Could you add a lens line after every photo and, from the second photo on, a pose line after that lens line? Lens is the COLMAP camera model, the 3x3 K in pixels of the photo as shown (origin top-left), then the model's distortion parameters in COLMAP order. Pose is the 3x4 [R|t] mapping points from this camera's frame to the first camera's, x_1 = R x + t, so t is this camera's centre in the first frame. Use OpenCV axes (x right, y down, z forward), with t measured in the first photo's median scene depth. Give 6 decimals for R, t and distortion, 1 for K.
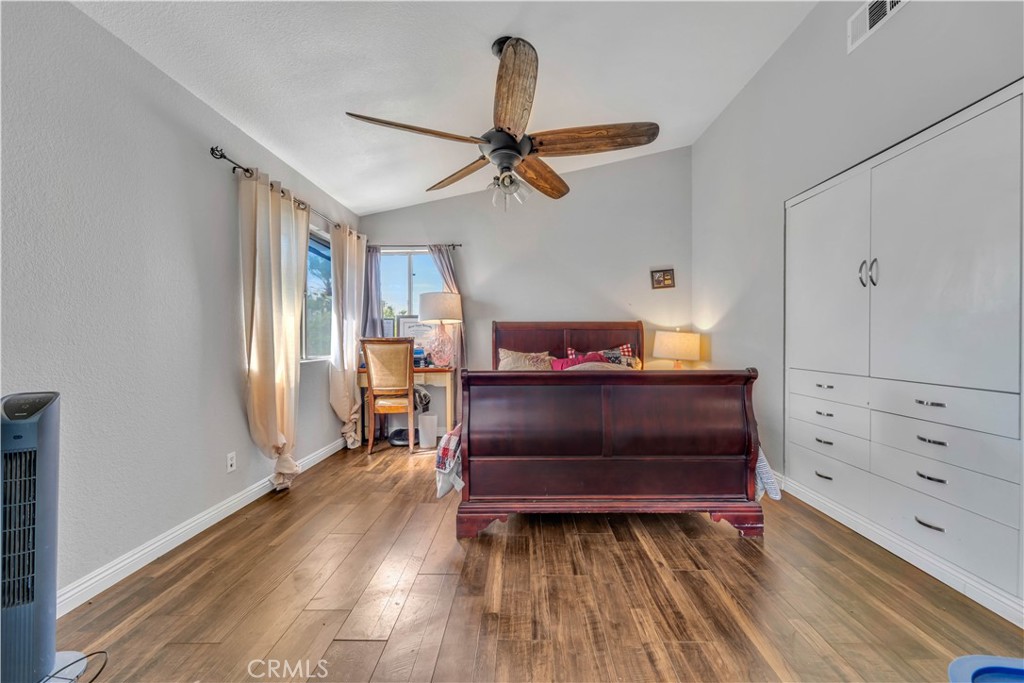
lens RADIAL K [[417.4, 0, 522.0], [0, 417.4, 338.6], [0, 0, 1]] dist [0.000499, -0.000627]
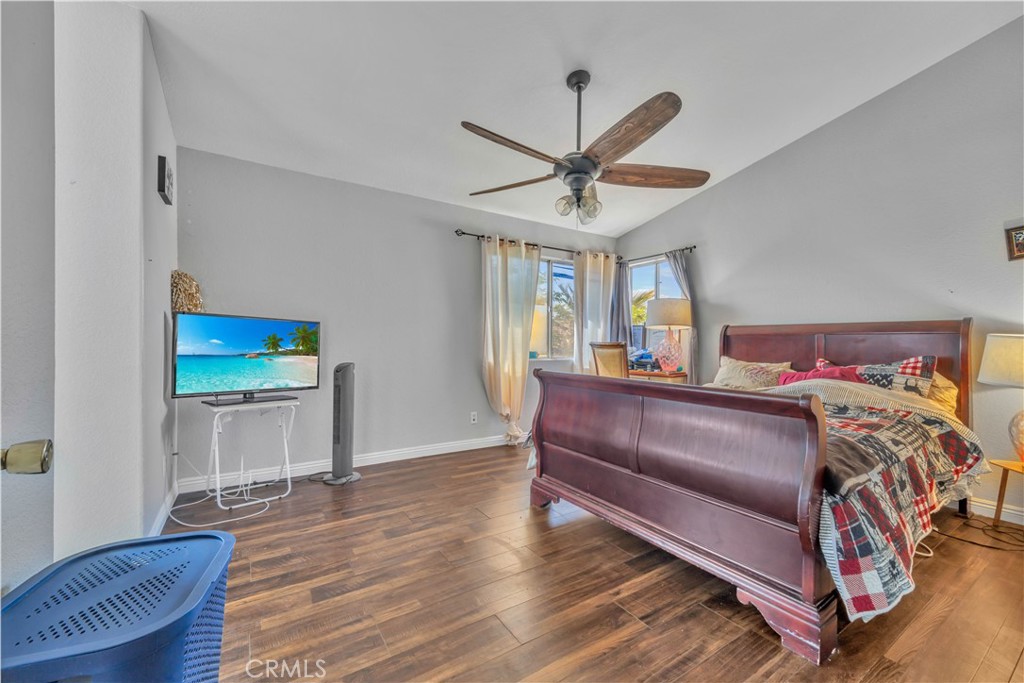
lens RADIAL K [[417.4, 0, 520.6], [0, 417.4, 343.3], [0, 0, 1]] dist [0.000499, -0.000627]
pose [[0.549836, 0.009662, -0.835217, 0.511637], [-0.011250, 0.999928, 0.004162, -0.002877], [0.835197, 0.007108, 0.549905, 0.170499]]
